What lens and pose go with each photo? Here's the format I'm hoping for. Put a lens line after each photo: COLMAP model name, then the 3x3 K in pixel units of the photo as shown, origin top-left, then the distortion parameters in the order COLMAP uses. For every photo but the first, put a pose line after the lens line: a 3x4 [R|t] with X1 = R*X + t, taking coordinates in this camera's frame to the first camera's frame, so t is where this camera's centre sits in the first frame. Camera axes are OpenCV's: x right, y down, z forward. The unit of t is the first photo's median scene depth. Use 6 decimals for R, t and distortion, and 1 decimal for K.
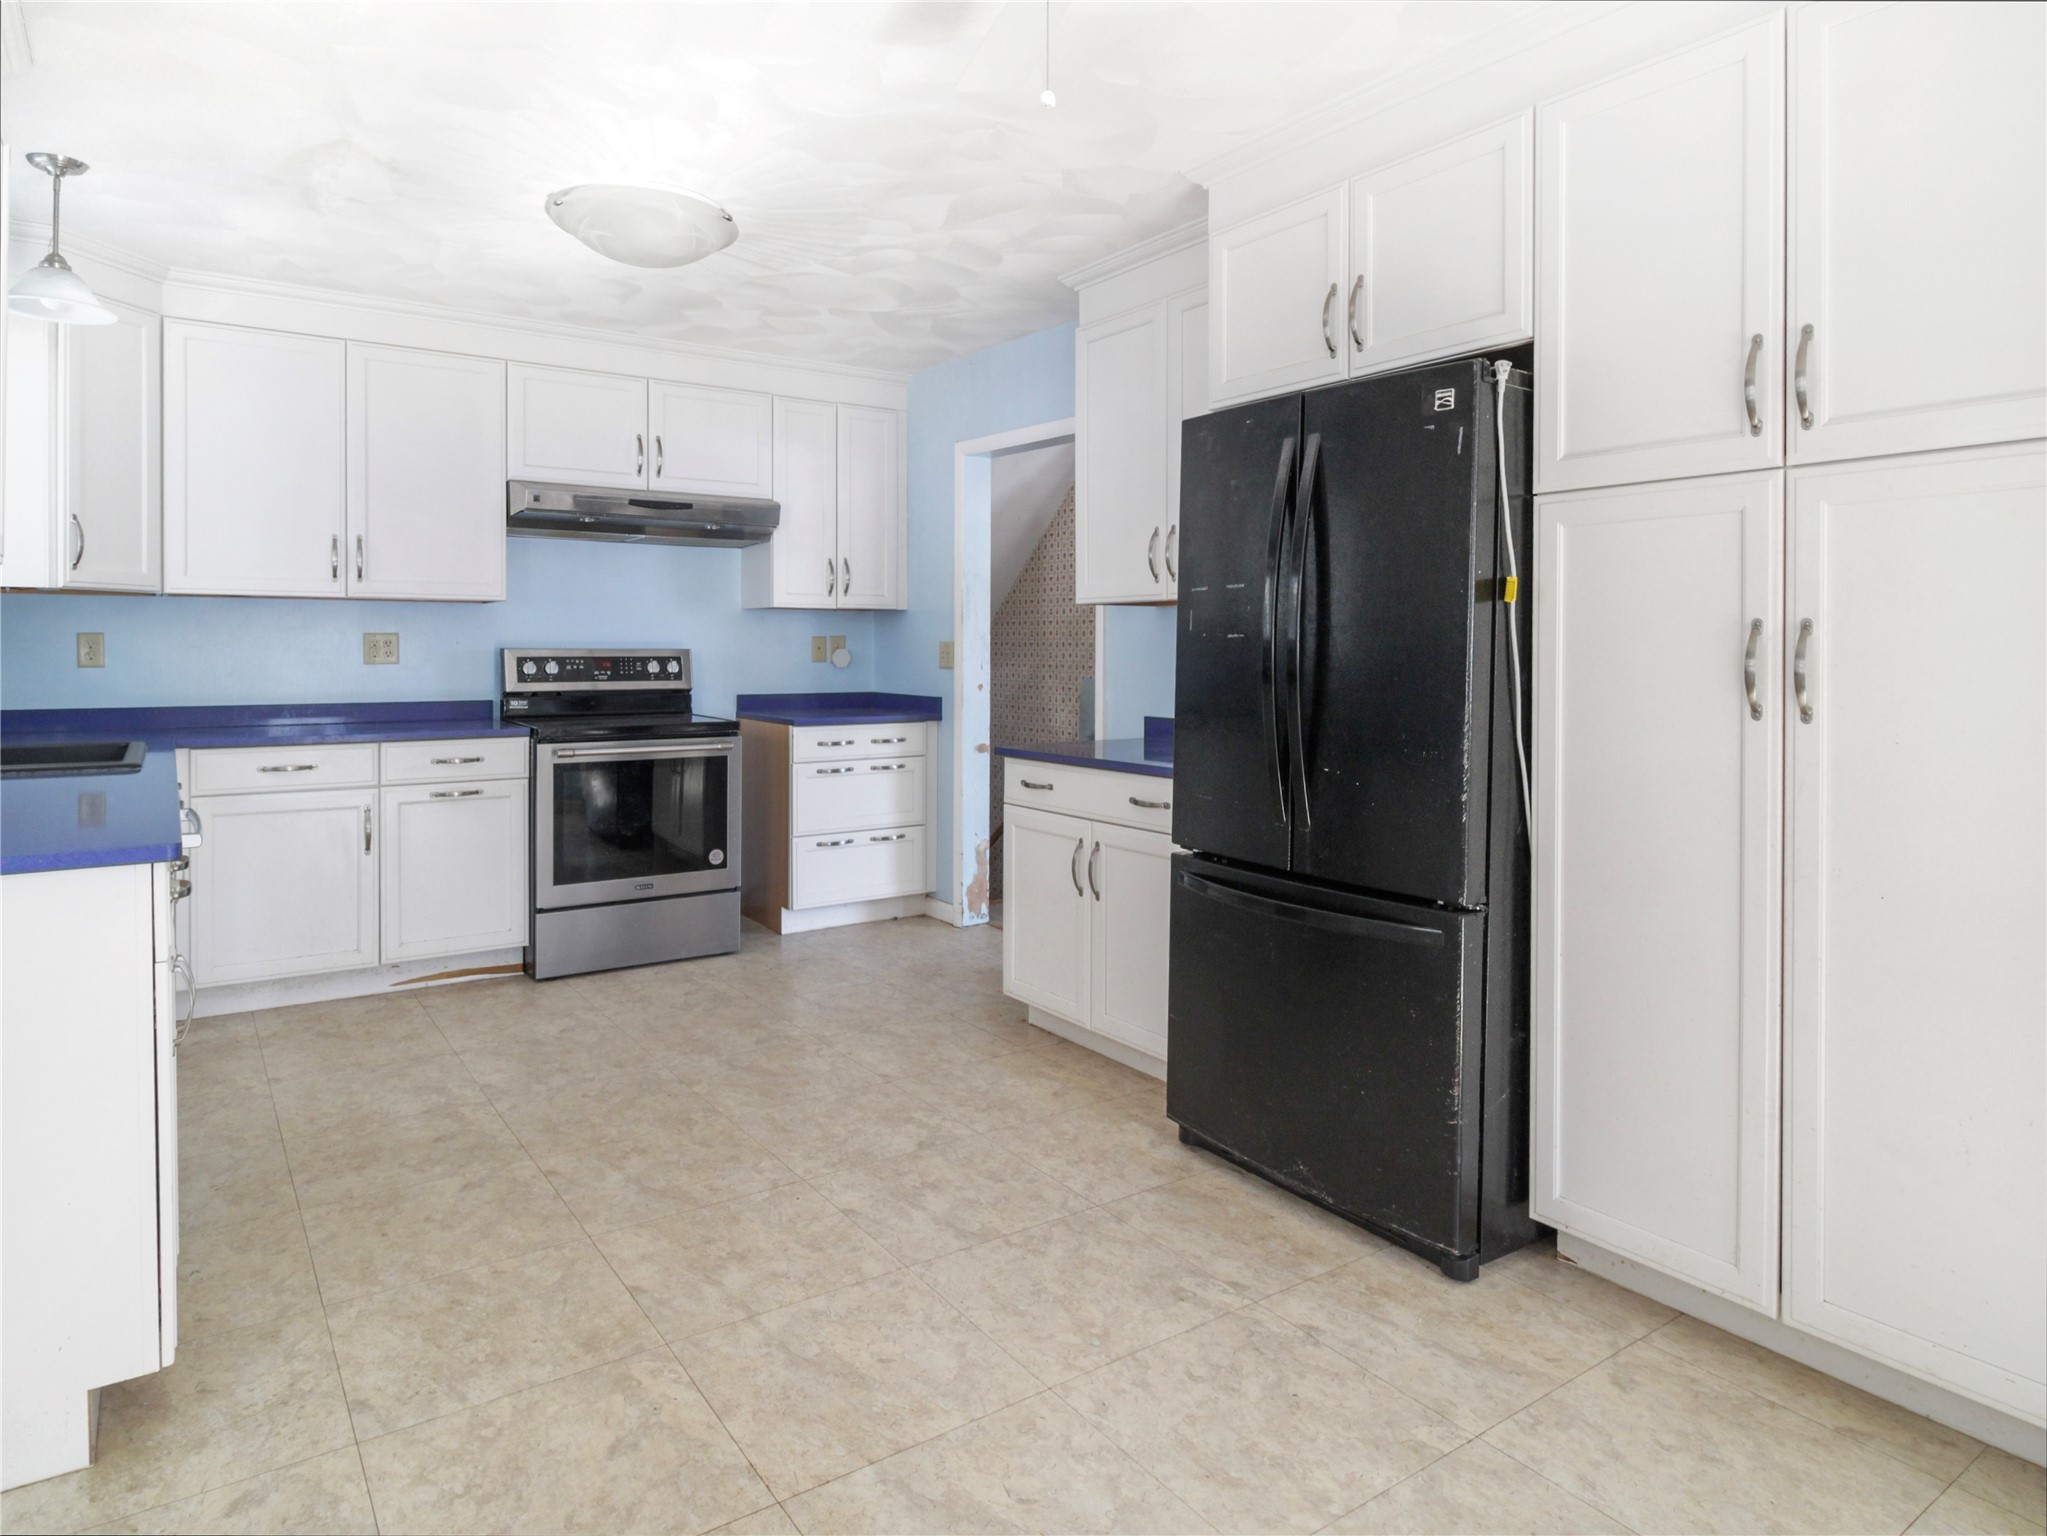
lens RADIAL K [[1236.2, 0, 1069.8], [0, 1236.2, 657.5], [0, 0, 1]] dist [-0.001171, -0.004142]
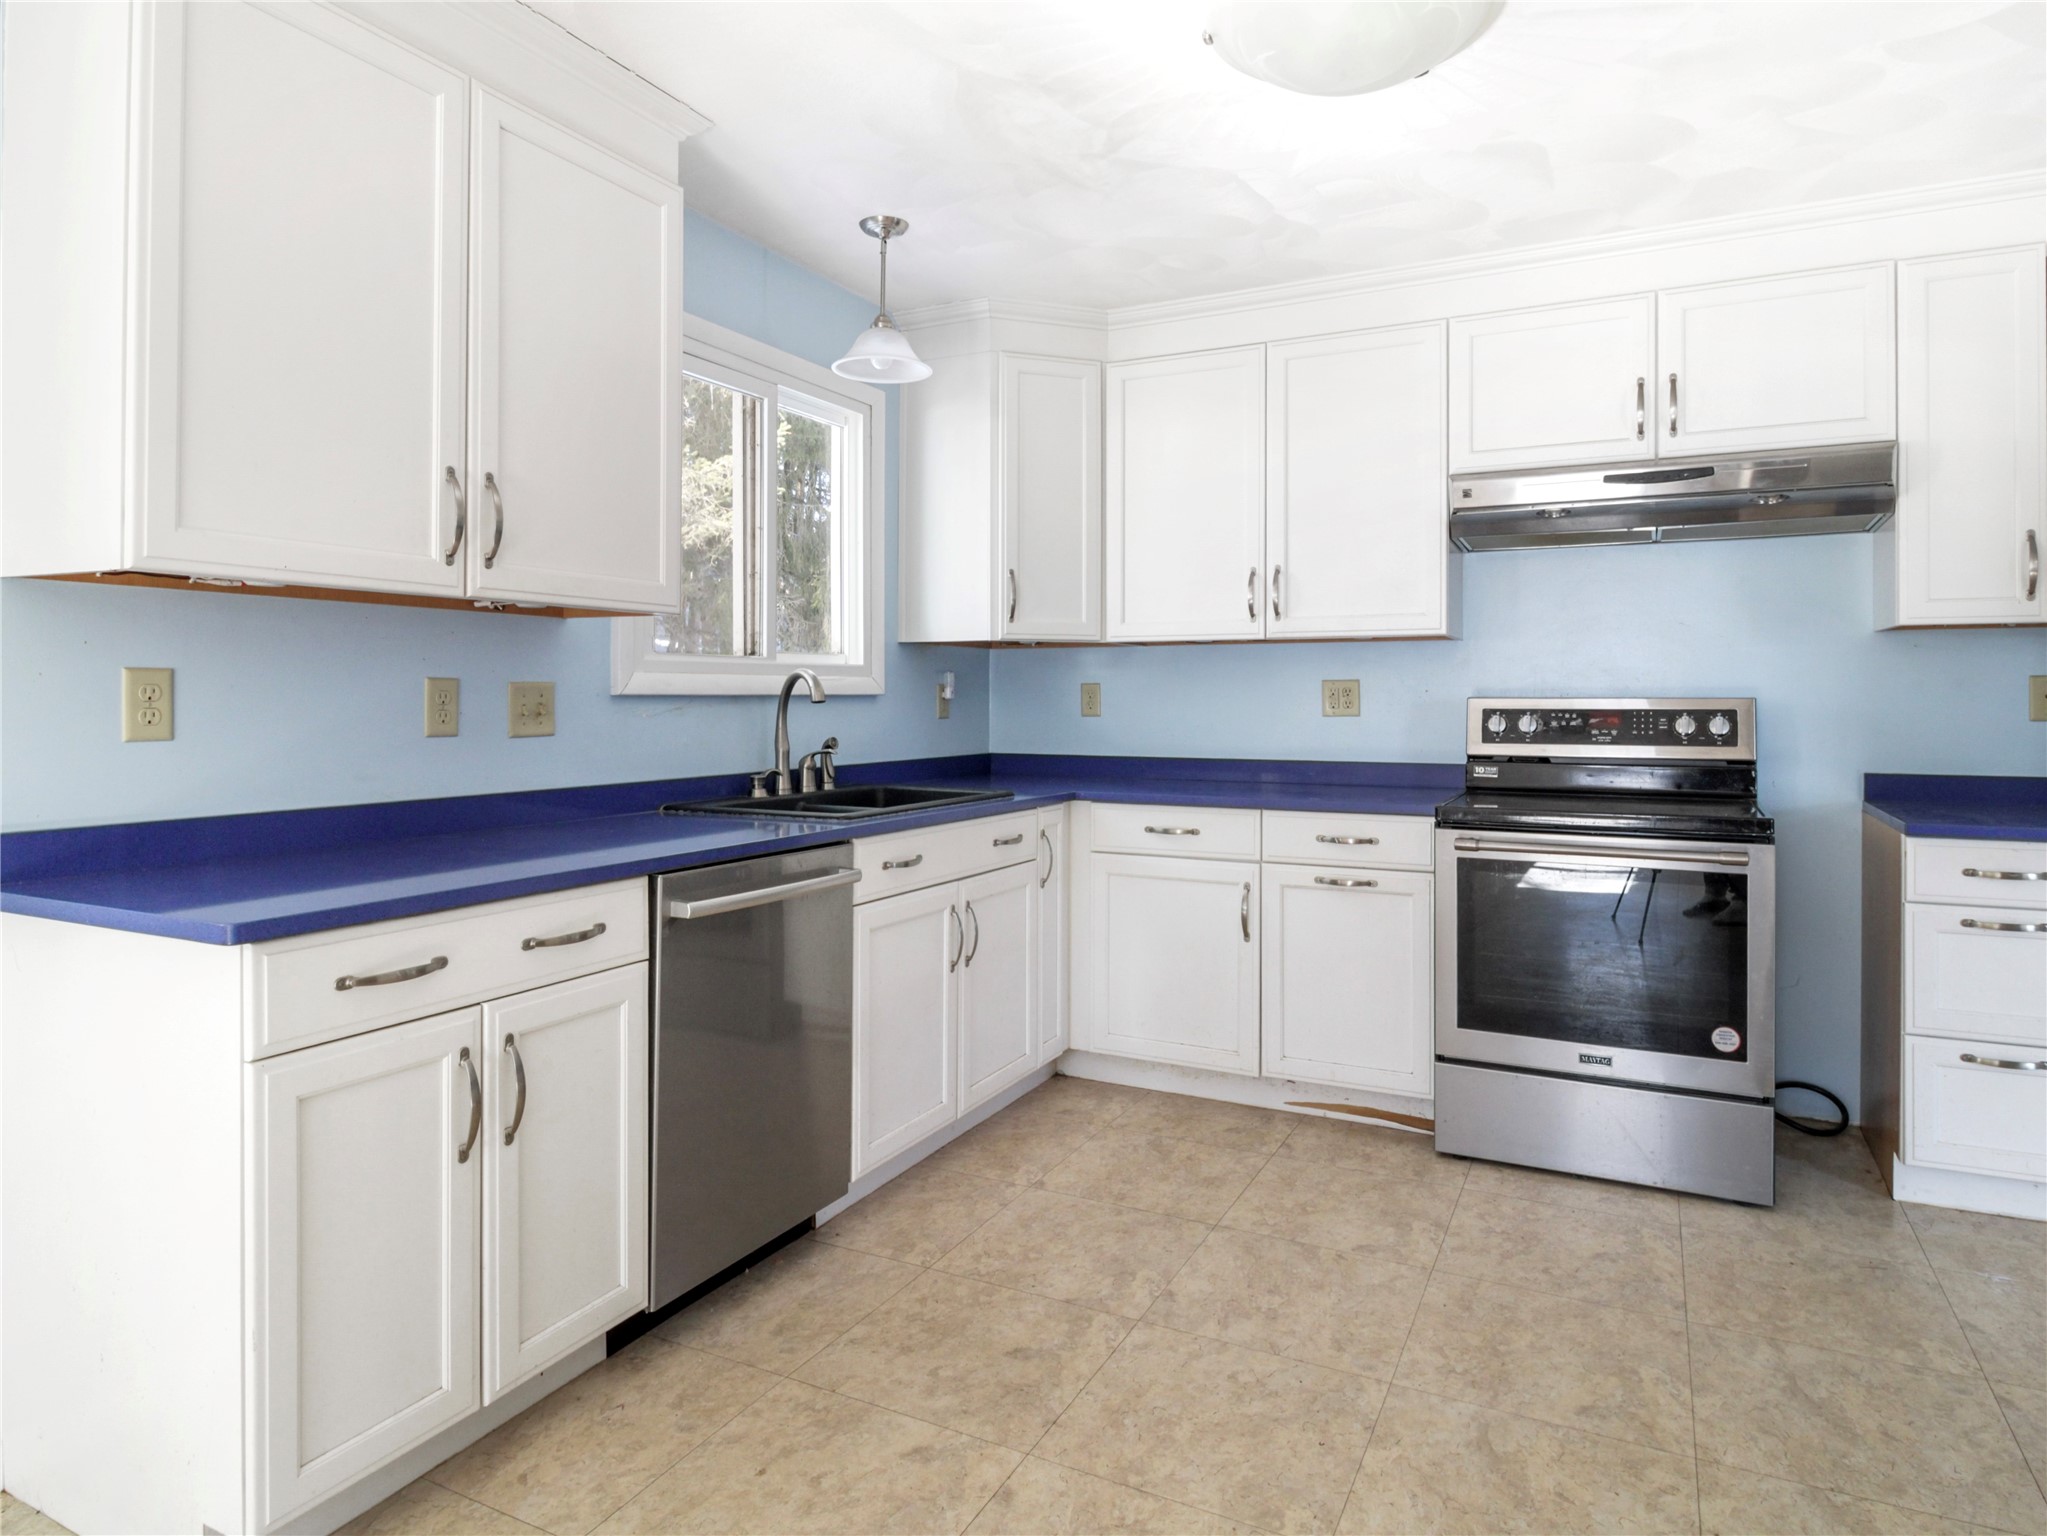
lens RADIAL K [[1226.4, 0, 1026.0], [0, 1226.4, 695.3], [0, 0, 1]] dist [0.000112, -0.004260]
pose [[0.450814, -0.004514, -0.892607, 0.151588], [-0.006366, 0.999946, -0.008271, -0.001127], [0.892595, 0.009411, 0.450760, 0.649946]]
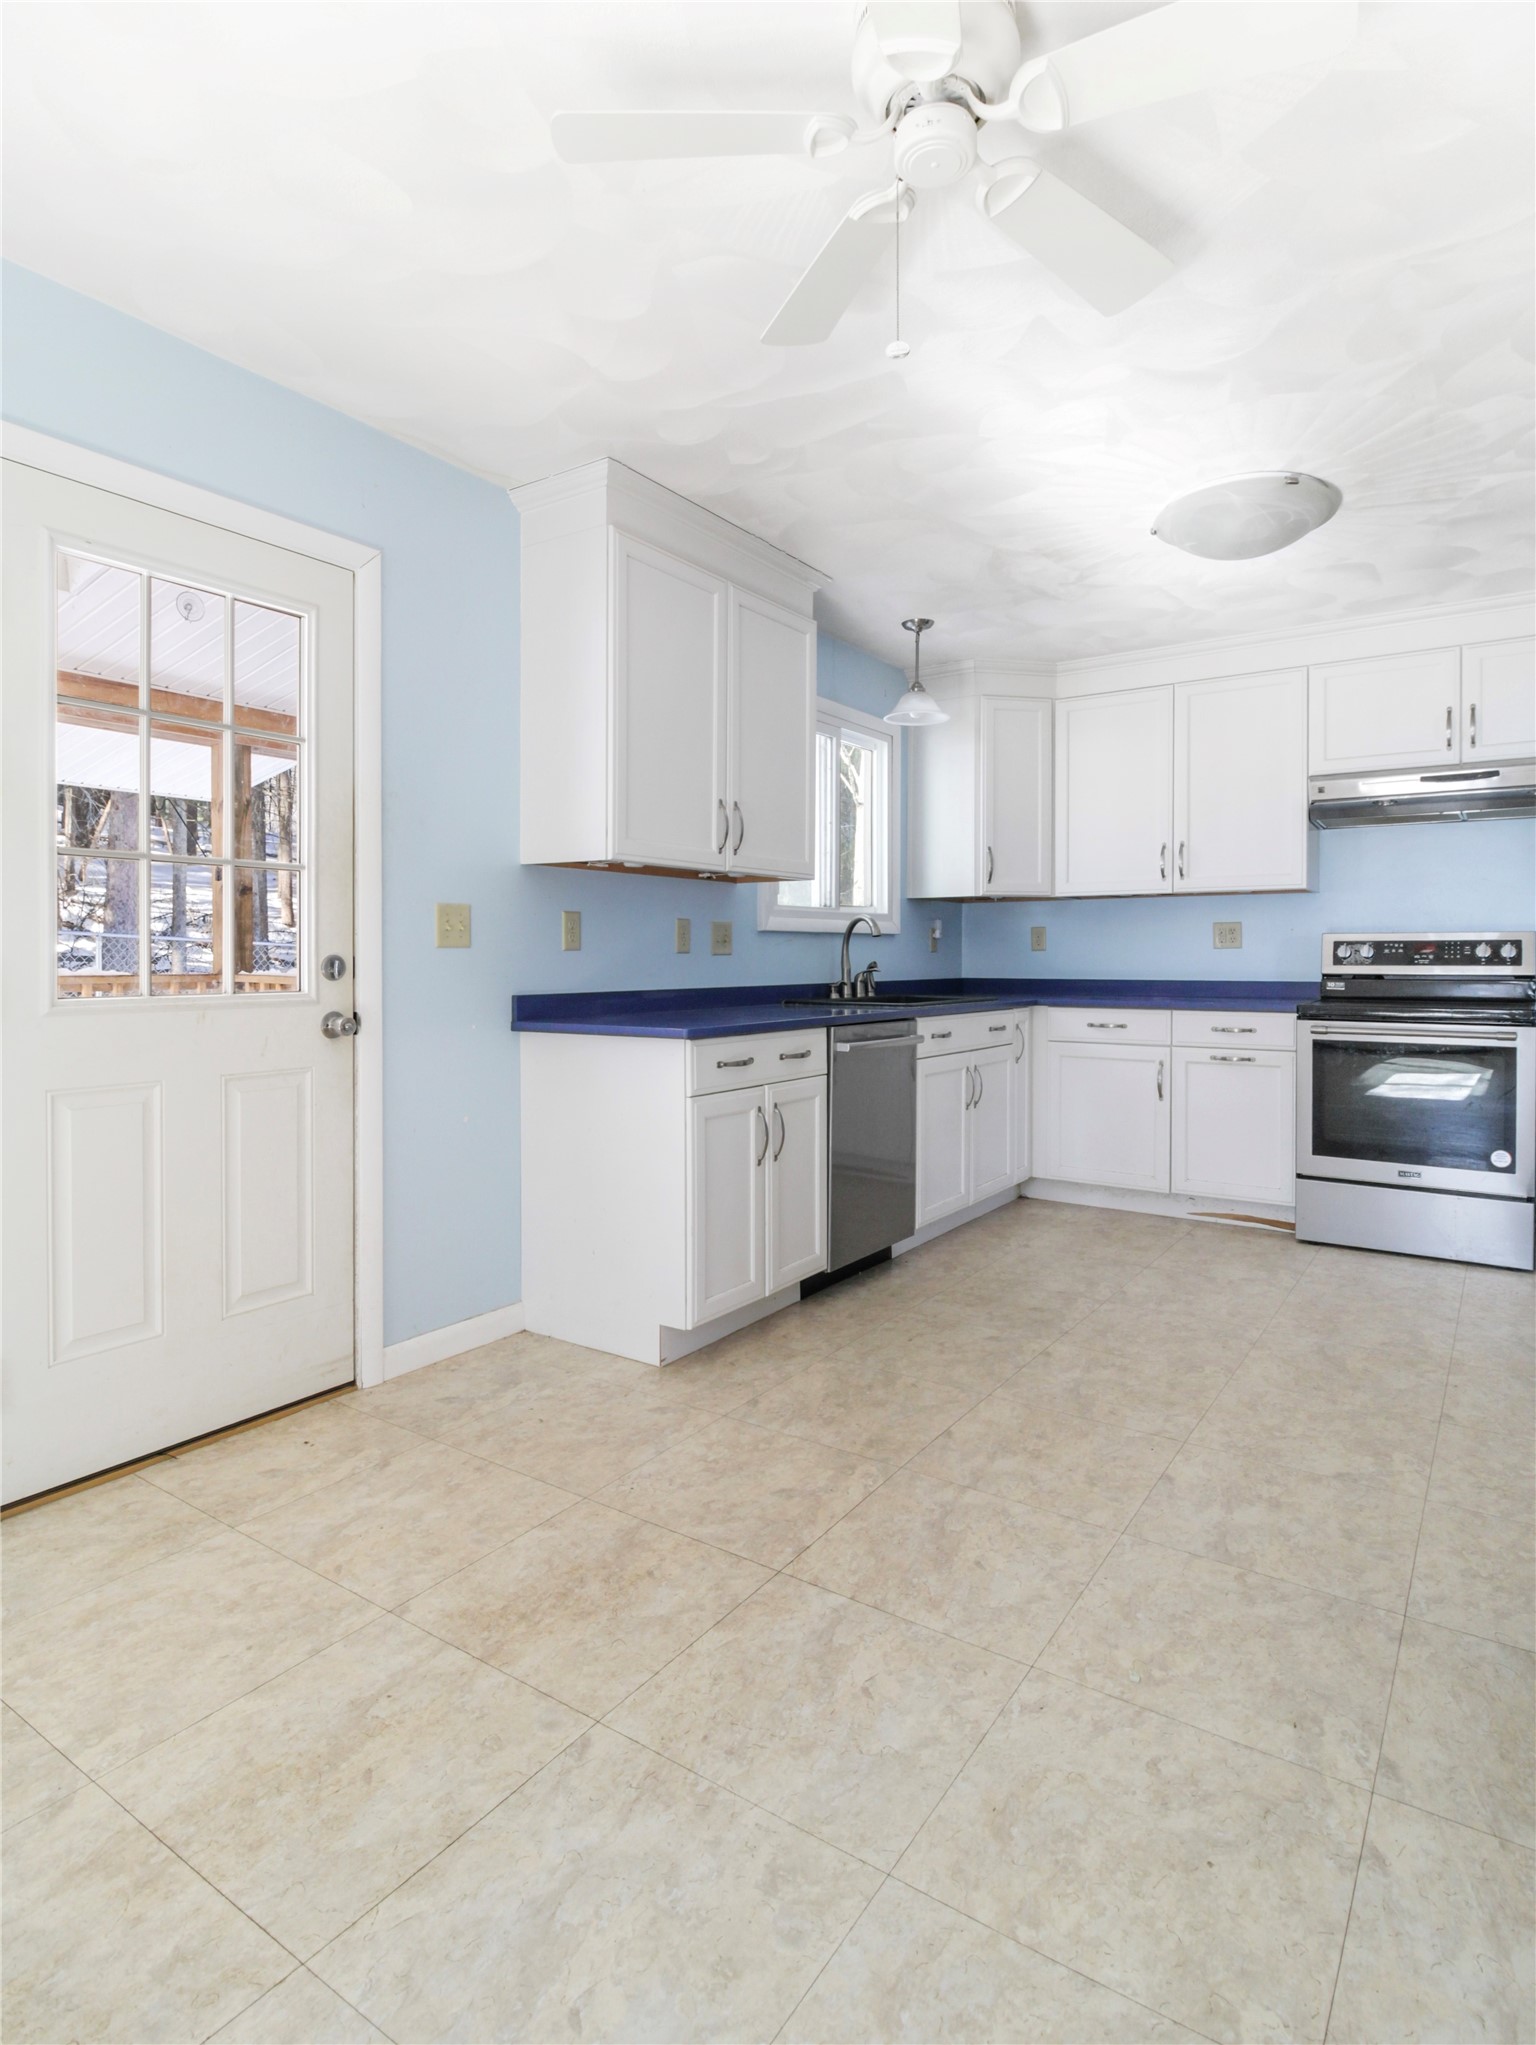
lens RADIAL K [[1123.4, 0, 759.9], [0, 1123.4, 970.0], [0, 0, 1]] dist [0.004740, -0.015735]
pose [[0.330338, 0.007795, -0.943831, 0.477745], [-0.004731, 0.999967, 0.006603, 0.032064], [0.943851, 0.002284, 0.330364, 0.336929]]
